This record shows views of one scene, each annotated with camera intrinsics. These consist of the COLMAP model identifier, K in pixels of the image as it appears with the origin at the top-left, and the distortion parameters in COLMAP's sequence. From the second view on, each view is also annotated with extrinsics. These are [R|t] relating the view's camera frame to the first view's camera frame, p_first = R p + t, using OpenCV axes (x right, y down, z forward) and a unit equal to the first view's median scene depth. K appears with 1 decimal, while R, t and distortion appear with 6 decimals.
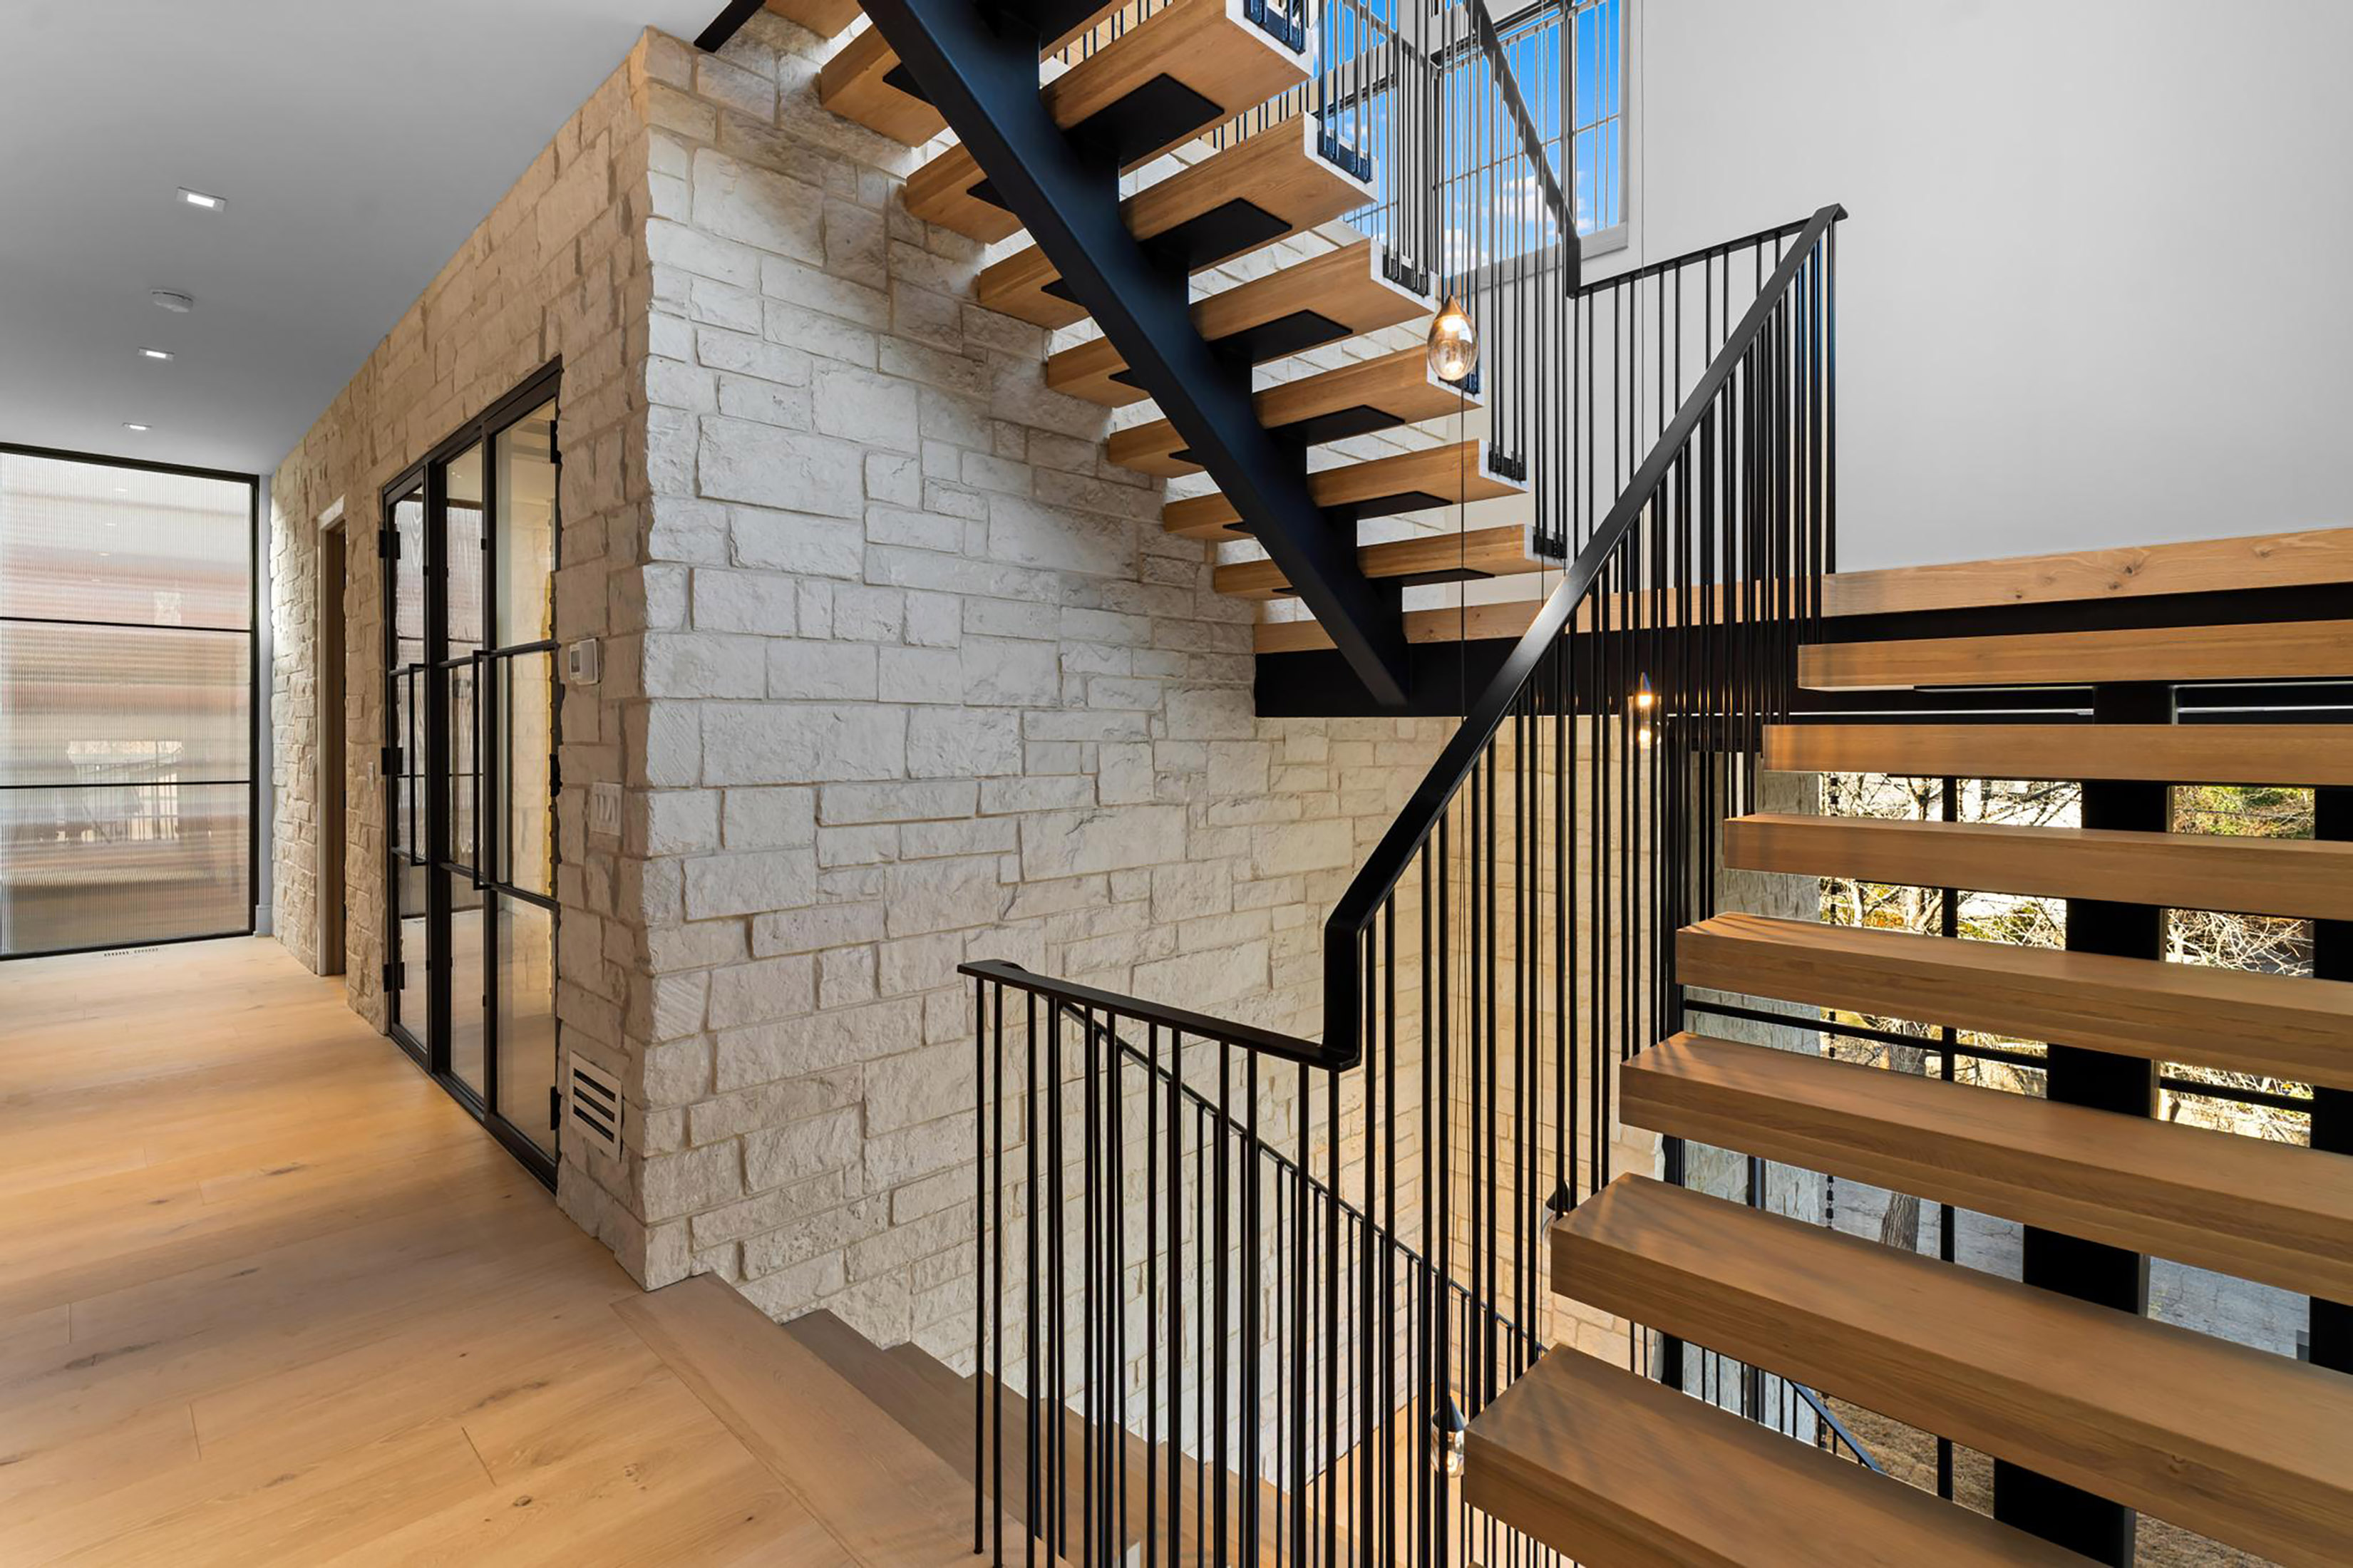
lens RADIAL K [[1076.1, 0, 1168.3], [0, 1076.1, 765.7], [0, 0, 1]] dist [-0.002785, -0.000495]
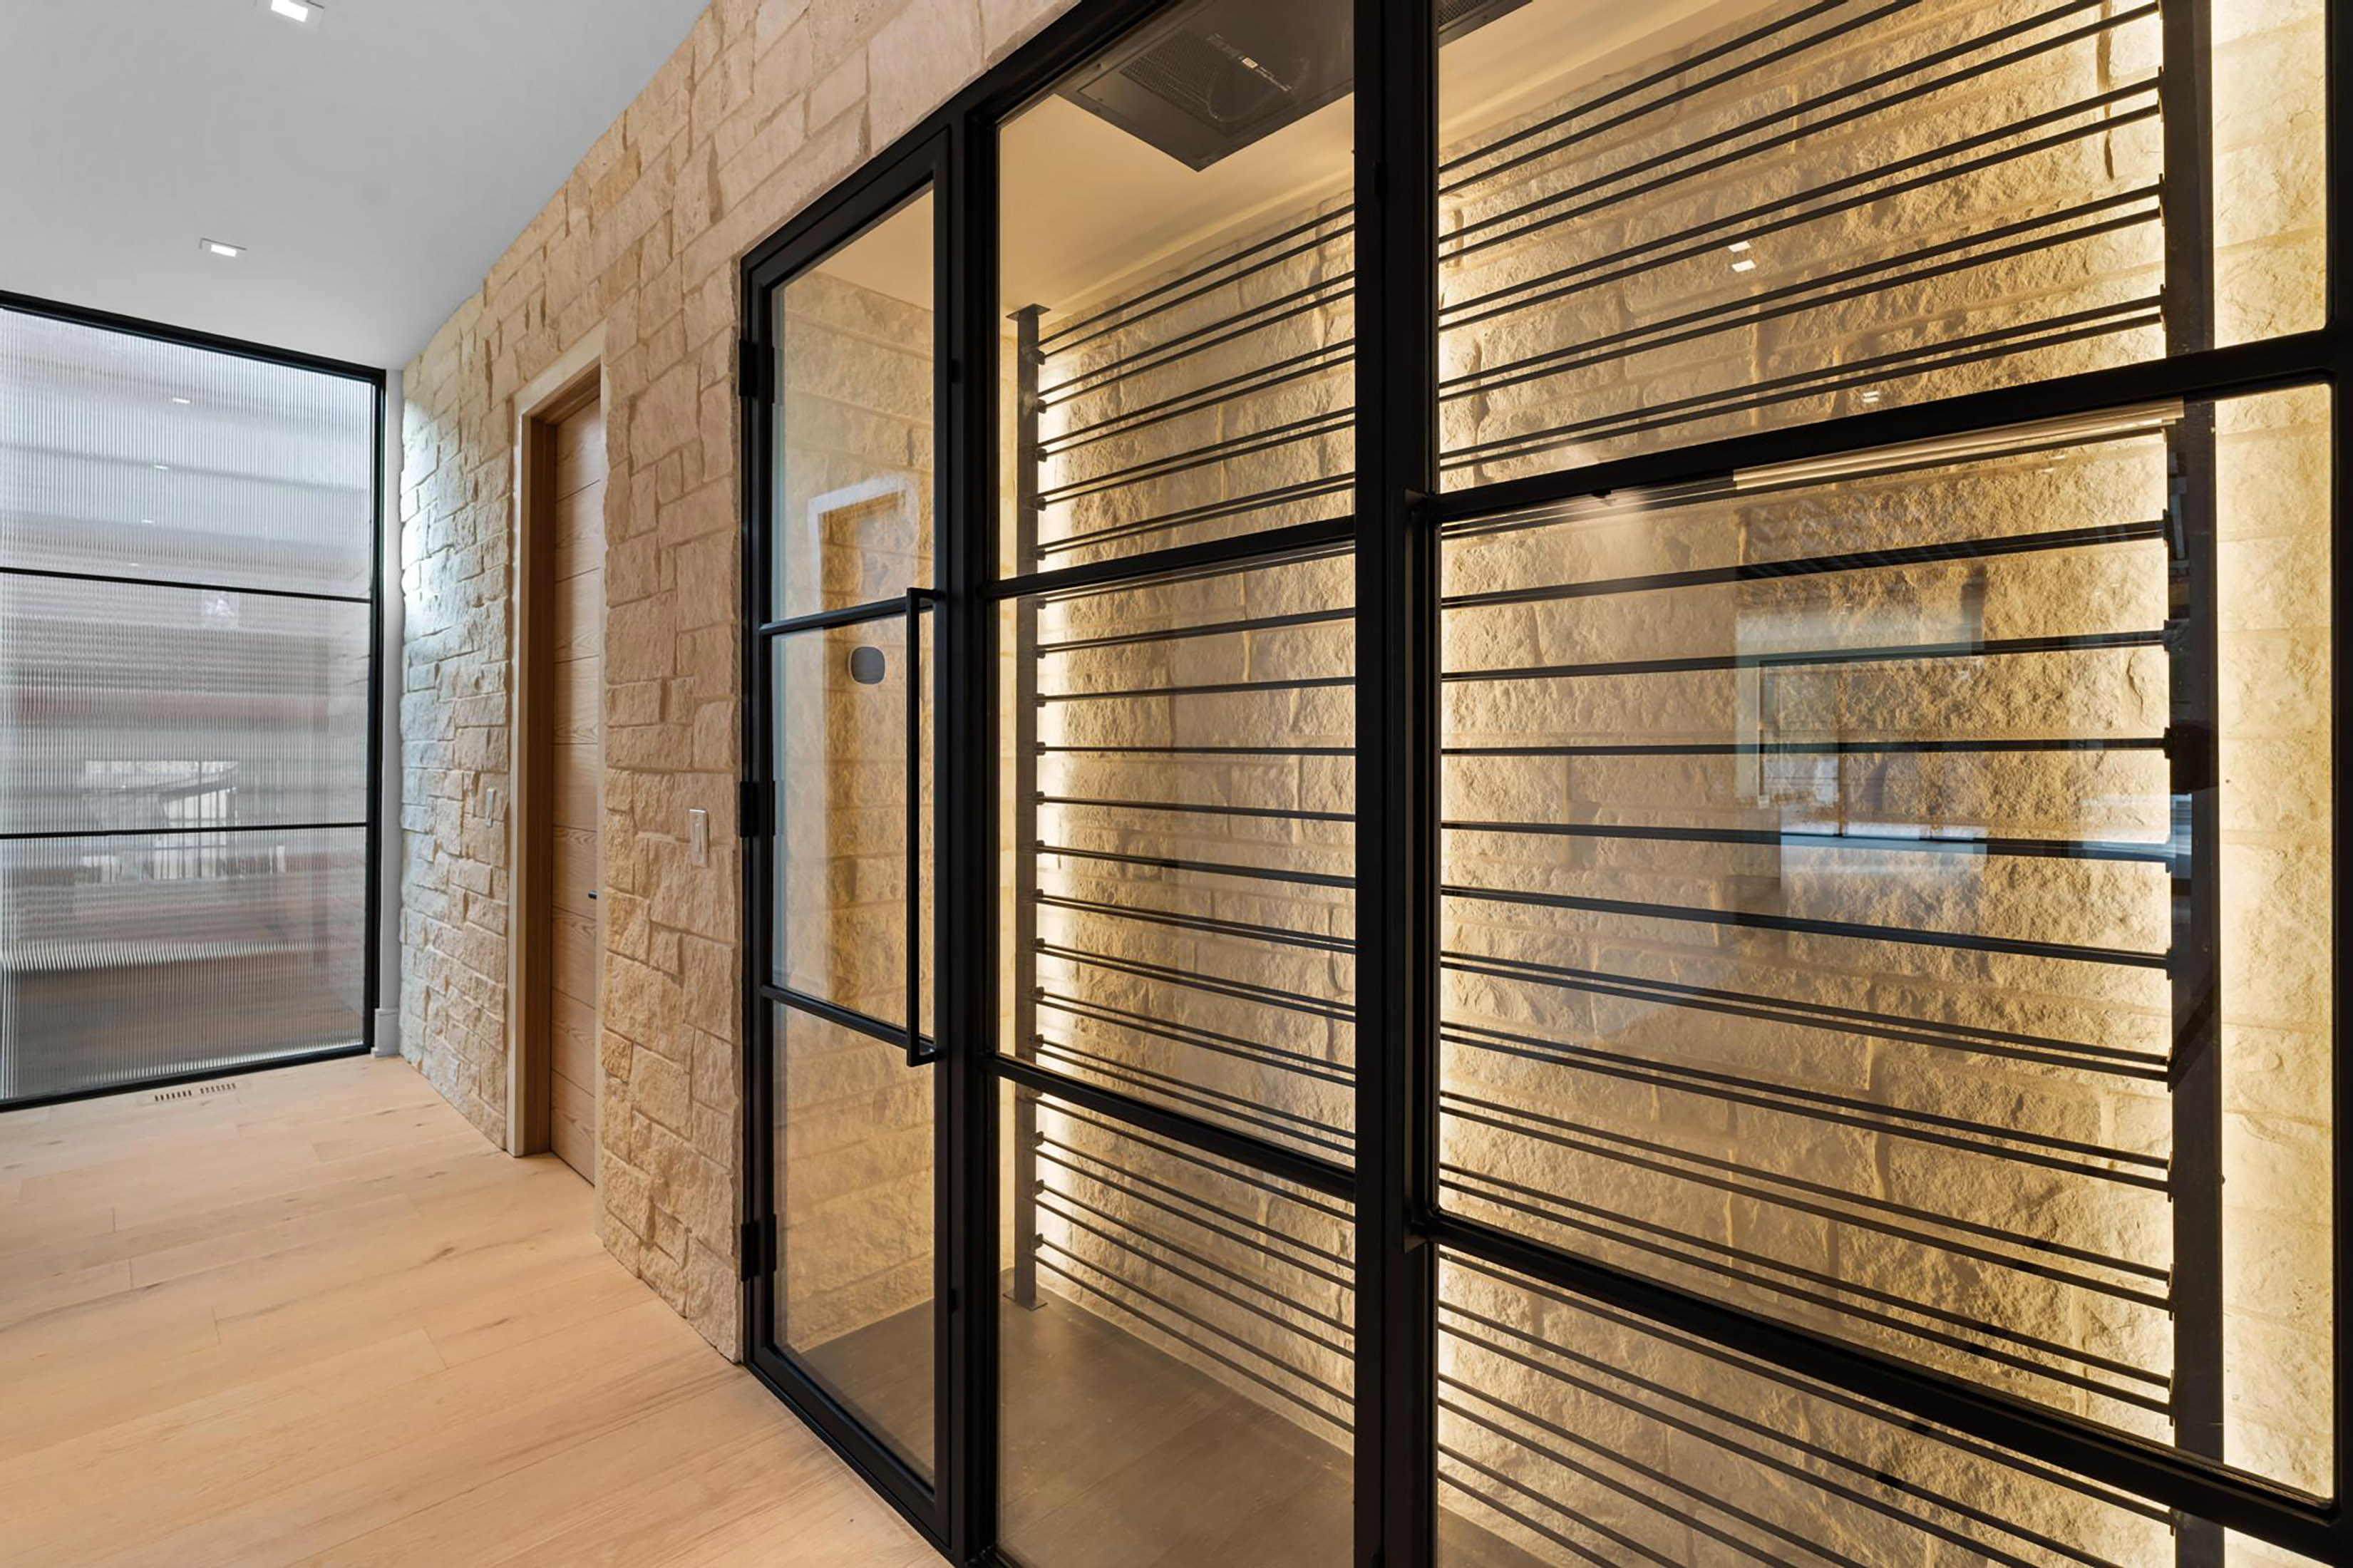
lens RADIAL K [[1076.1, 0, 1185.1], [0, 1076.1, 768.3], [0, 0, 1]] dist [-0.002785, -0.000495]
pose [[0.999992, -0.001415, -0.003679, -0.345183], [0.001364, 0.999904, -0.013820, -0.010342], [0.003699, 0.013815, 0.999898, 0.333020]]
